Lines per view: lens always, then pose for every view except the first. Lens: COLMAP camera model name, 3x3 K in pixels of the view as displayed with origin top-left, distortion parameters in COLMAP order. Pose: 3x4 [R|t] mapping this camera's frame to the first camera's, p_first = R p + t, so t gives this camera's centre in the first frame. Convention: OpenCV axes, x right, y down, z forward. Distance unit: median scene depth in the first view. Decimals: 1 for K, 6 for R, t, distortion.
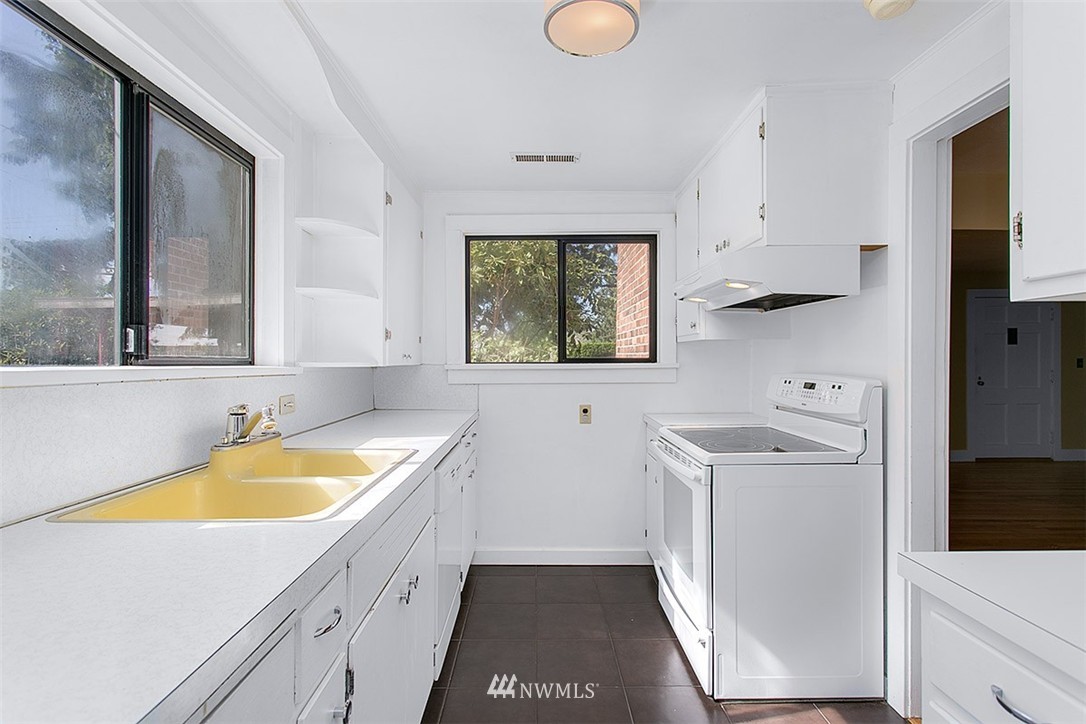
lens RADIAL K [[517.0, 0, 547.3], [0, 517.0, 357.7], [0, 0, 1]] dist [0.000989, 0.001122]
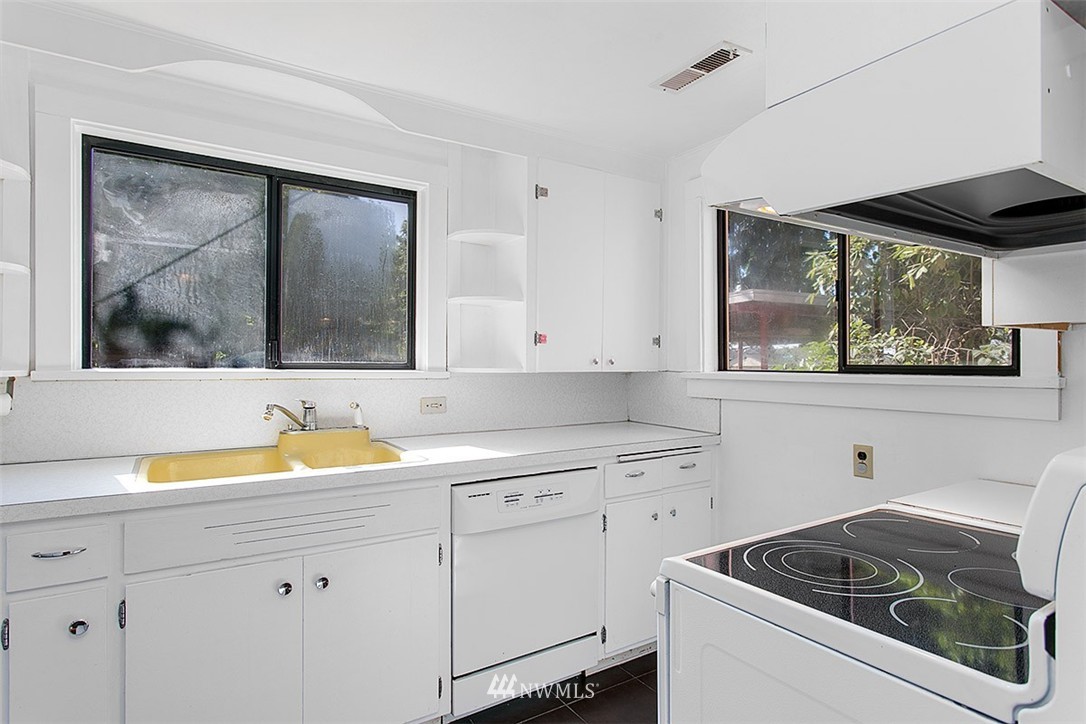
lens RADIAL K [[583.0, 0, 547.1], [0, 583.0, 364.9], [0, 0, 1]] dist [0.002528, -0.000906]
pose [[0.528121, 0.007320, -0.849138, 0.536628], [-0.001714, 0.999970, 0.007554, -0.005057], [0.849168, -0.002534, 0.528117, 0.419145]]
